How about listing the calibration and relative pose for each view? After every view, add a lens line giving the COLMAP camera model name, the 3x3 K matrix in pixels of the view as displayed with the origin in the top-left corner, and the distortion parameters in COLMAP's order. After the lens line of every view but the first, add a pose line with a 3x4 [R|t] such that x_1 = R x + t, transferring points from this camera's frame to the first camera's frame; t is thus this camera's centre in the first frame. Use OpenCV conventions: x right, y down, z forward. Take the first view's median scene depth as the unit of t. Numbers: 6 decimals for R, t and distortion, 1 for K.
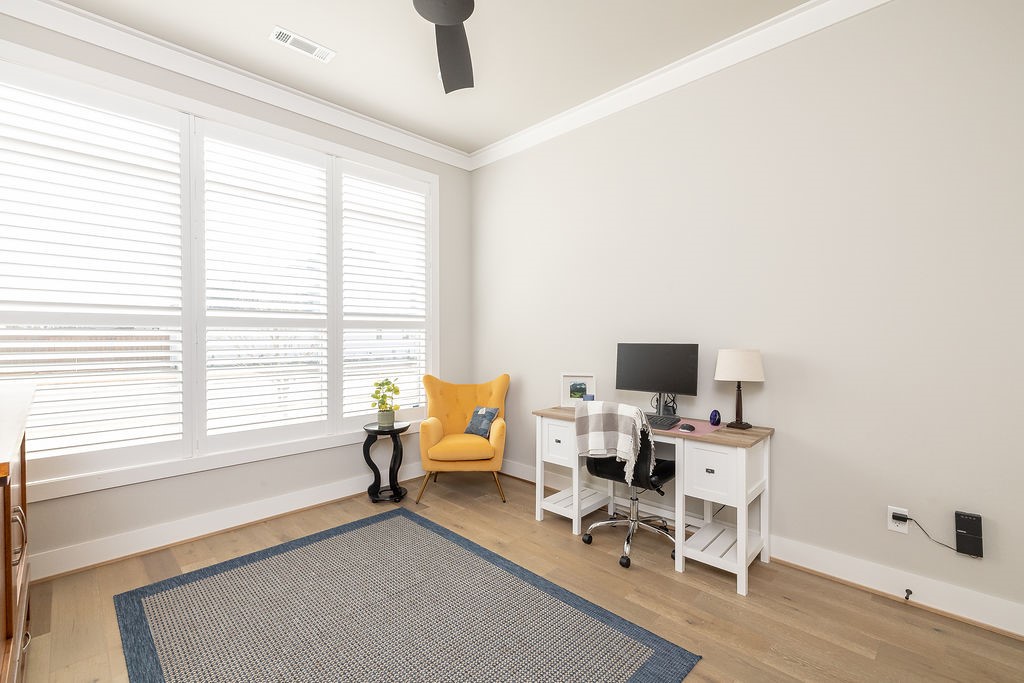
lens RADIAL K [[442.8, 0, 539.1], [0, 442.8, 336.9], [0, 0, 1]] dist [-0.000894, 0.000055]
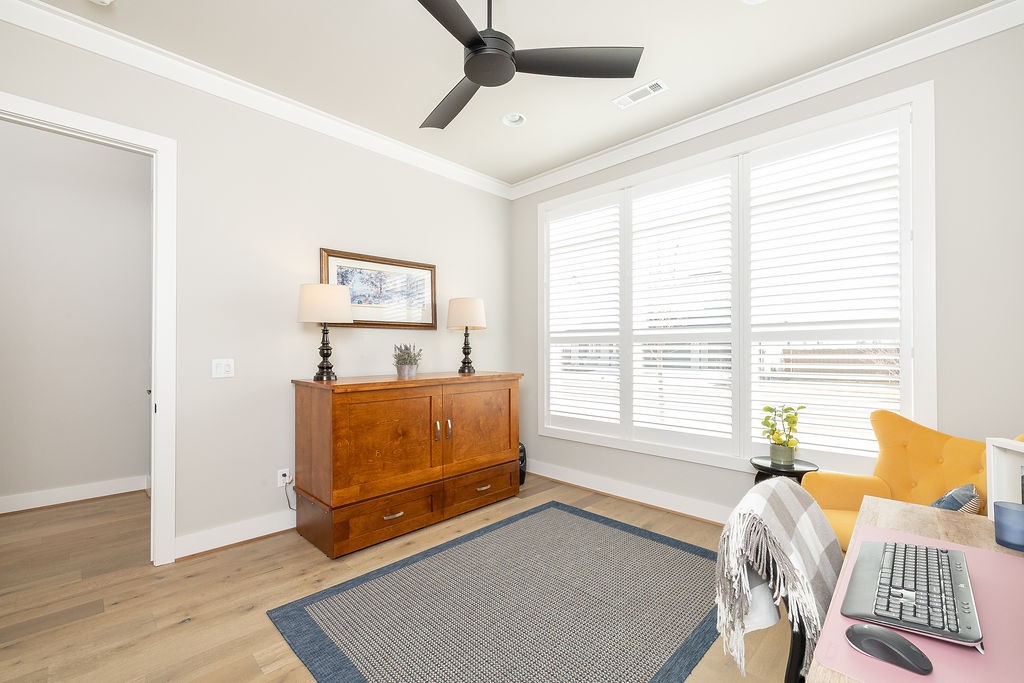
lens RADIAL K [[427.5, 0, 469.4], [0, 427.5, 346.9], [0, 0, 1]] dist [0.001086, 0.000049]
pose [[-0.068519, -0.004765, -0.997638, 0.539098], [-0.002351, 0.999987, -0.004615, -0.002966], [0.997647, 0.002029, -0.068530, 0.586898]]
